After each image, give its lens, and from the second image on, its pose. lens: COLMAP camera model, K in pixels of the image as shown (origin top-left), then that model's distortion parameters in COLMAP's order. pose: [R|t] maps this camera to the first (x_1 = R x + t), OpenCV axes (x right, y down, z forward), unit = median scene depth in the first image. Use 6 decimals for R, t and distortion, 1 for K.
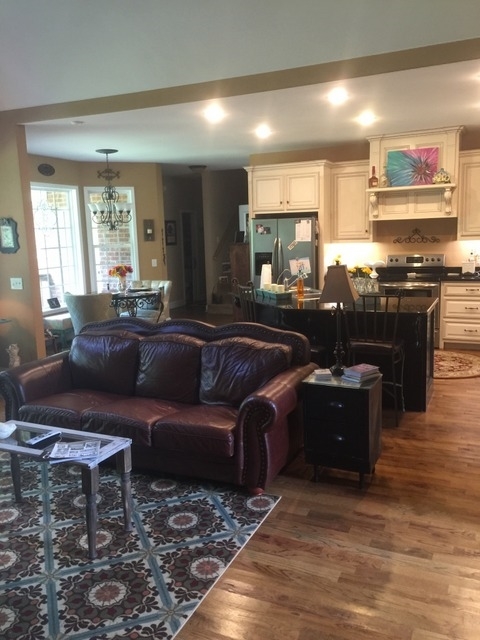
lens RADIAL K [[557.4, 0, 240.0], [0, 557.4, 320.0], [0, 0, 1]] dist [0.053364, -0.012858]
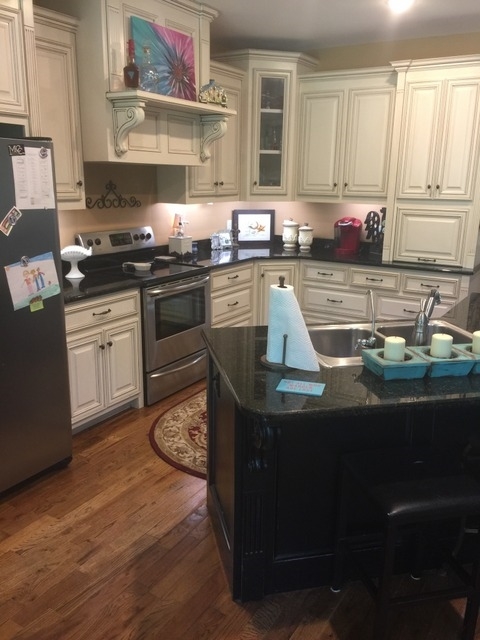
lens RADIAL K [[557.4, 0, 240.0], [0, 557.4, 320.0], [0, 0, 1]] dist [0.053364, -0.012858]
pose [[0.122636, -0.214352, 0.969027, -0.462345], [0.144251, 0.969878, 0.196284, -0.244993], [-0.981912, 0.115711, 0.149863, 1.635706]]
